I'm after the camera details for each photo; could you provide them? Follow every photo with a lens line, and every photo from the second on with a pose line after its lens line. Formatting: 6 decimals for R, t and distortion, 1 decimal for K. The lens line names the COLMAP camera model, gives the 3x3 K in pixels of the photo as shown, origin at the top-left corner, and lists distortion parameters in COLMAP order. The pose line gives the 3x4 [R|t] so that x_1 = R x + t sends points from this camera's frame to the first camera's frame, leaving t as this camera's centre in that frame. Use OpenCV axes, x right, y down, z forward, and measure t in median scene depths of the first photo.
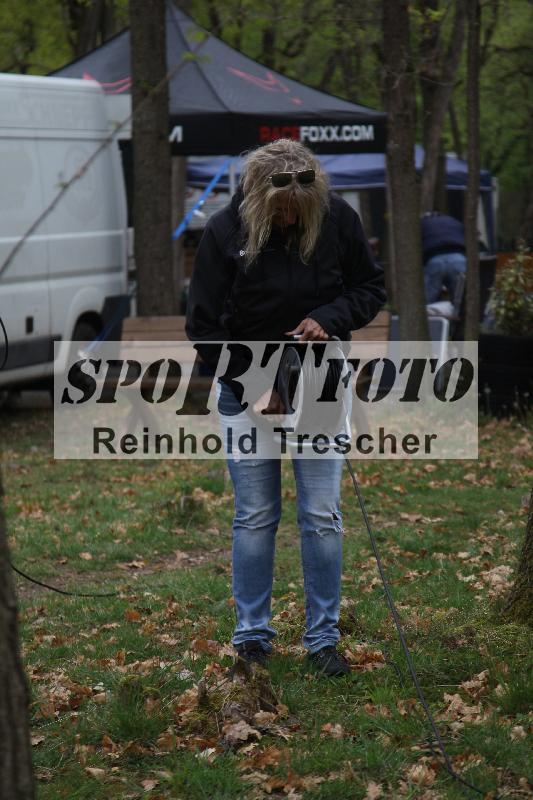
lens RADIAL K [[3120.5, 0, 265.1], [0, 3120.5, 397.0], [0, 0, 1]] dist [0.844145, 0.000000]
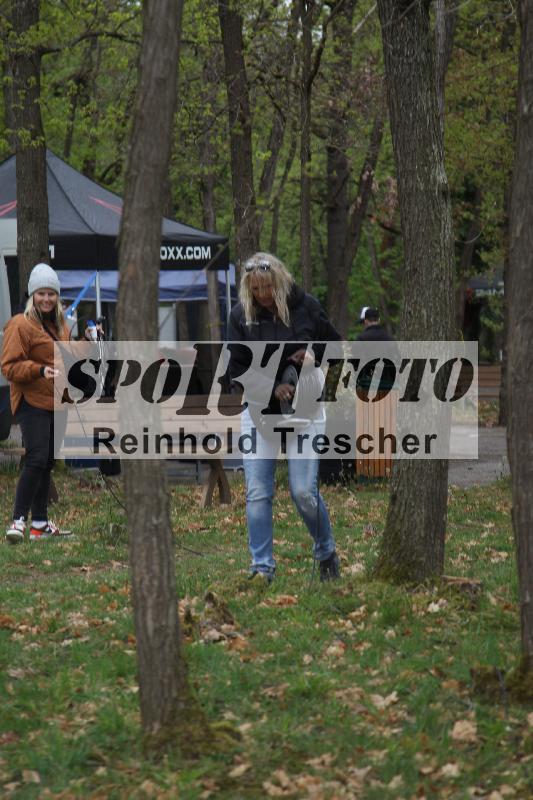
lens RADIAL K [[3120.5, 0, 266.8], [0, 3120.5, 401.6], [0, 0, 1]] dist [0.844145, 0.000000]
pose [[0.997388, 0.005345, 0.072037, -0.056817], [-0.002720, 0.999330, -0.036494, 0.028567], [-0.072184, 0.036203, 0.996734, -0.333776]]
